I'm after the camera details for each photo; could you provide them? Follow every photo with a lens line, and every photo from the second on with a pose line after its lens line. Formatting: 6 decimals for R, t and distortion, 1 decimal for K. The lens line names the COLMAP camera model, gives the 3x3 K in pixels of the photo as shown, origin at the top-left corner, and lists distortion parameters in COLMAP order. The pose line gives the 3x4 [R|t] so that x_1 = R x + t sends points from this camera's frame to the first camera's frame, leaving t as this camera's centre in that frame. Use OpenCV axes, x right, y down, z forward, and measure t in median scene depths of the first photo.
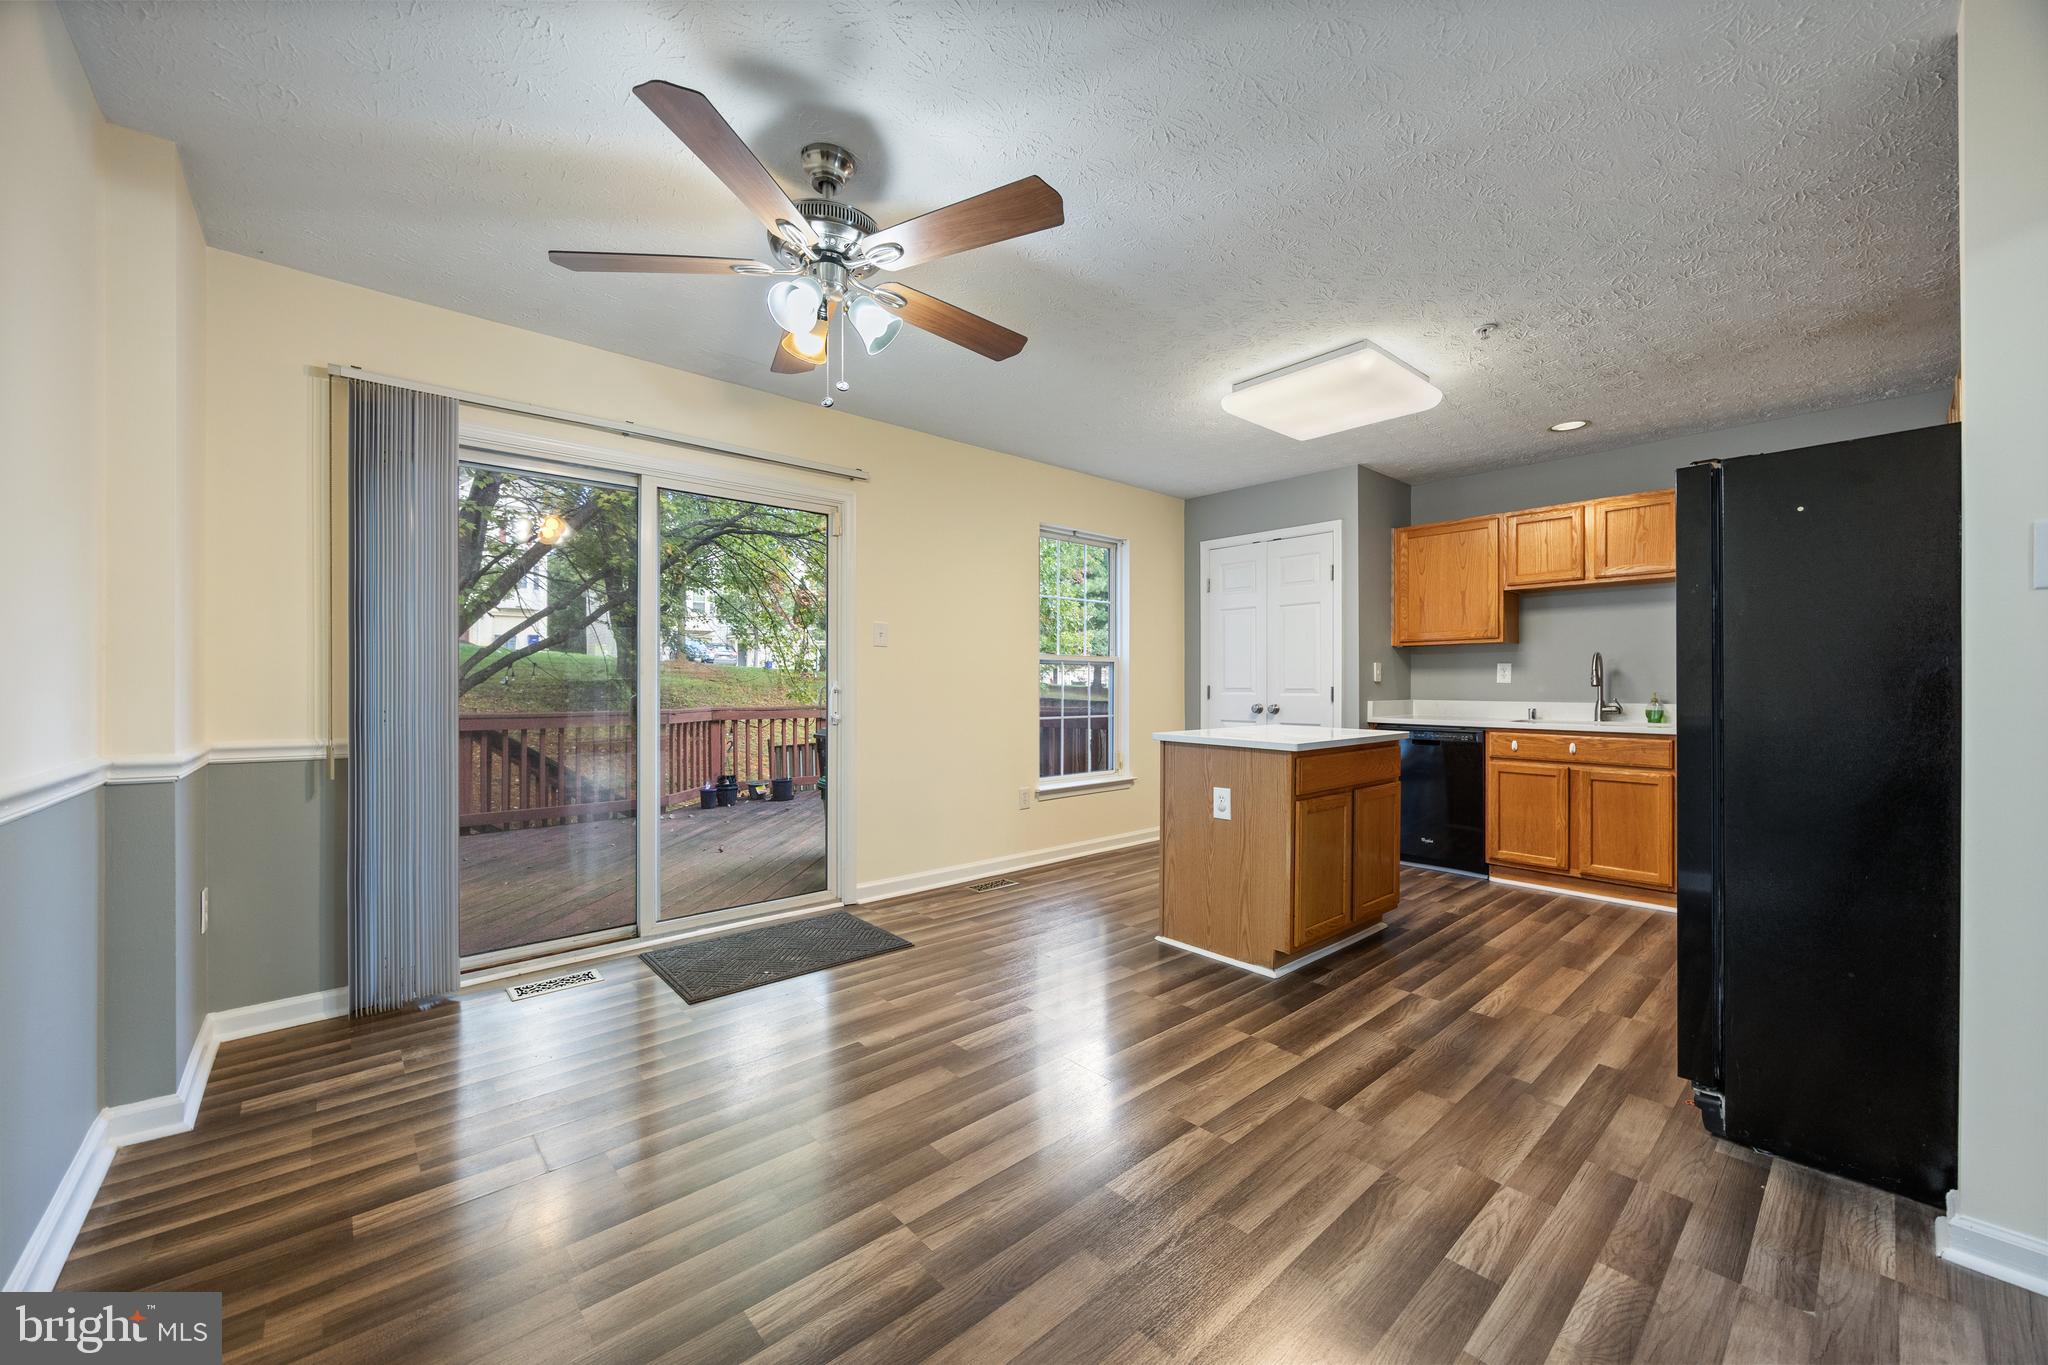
lens RADIAL K [[782.4, 0, 1021.6], [0, 782.4, 681.6], [0, 0, 1]] dist [-0.003647, 0.000125]
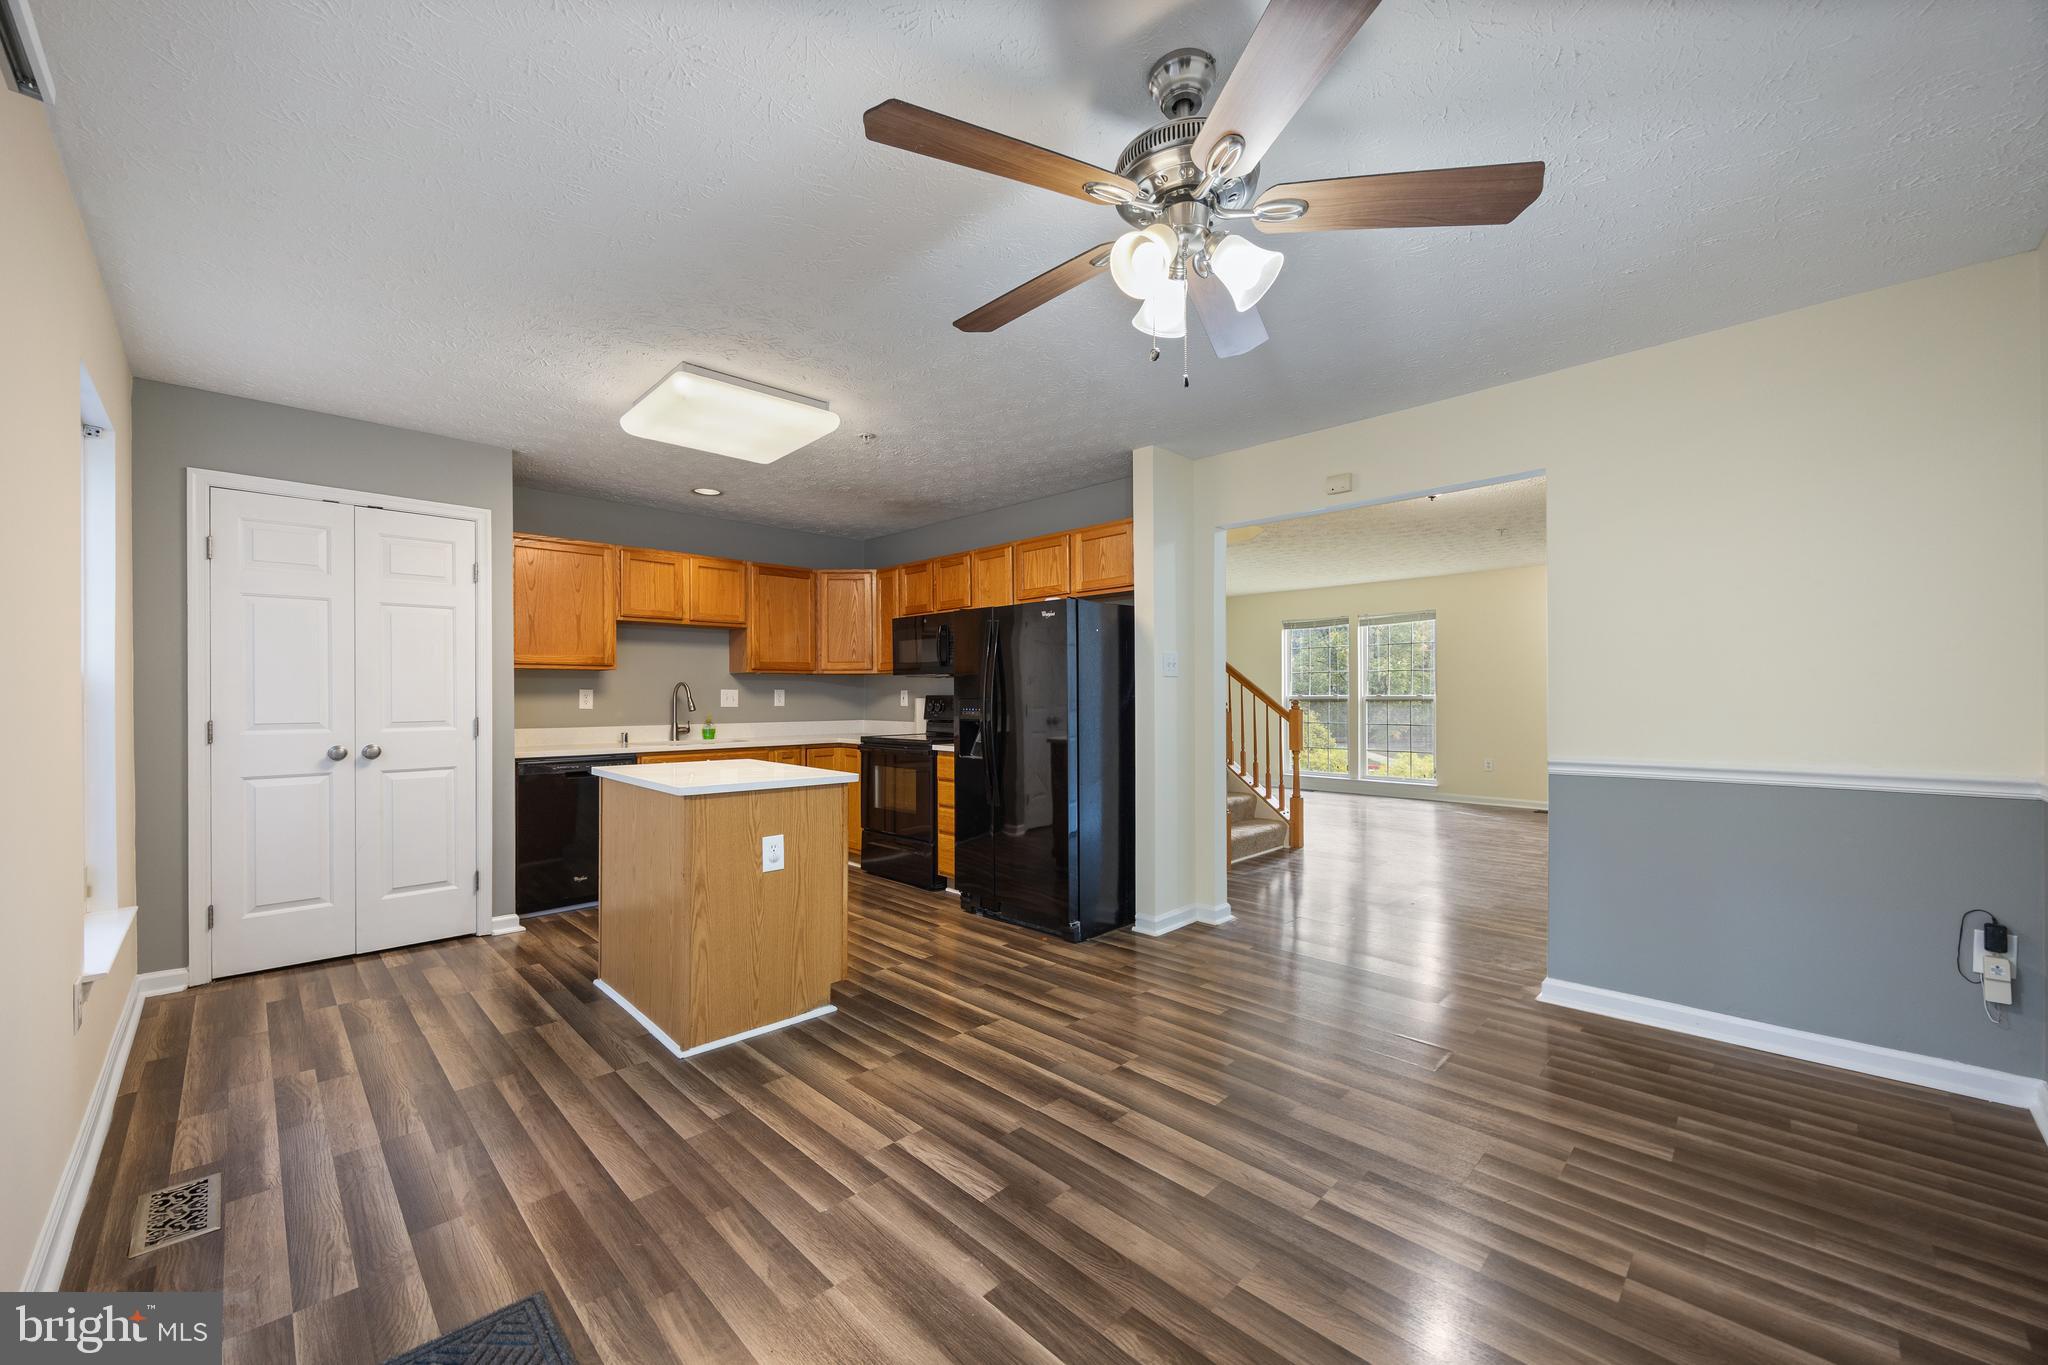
lens RADIAL K [[782.4, 0, 1020.0], [0, 782.4, 691.8], [0, 0, 1]] dist [-0.003647, 0.000125]
pose [[-0.059469, 0.002317, 0.998227, -0.685712], [0.000682, 0.999997, -0.002280, -0.028002], [-0.998230, 0.000546, -0.059471, 0.811070]]
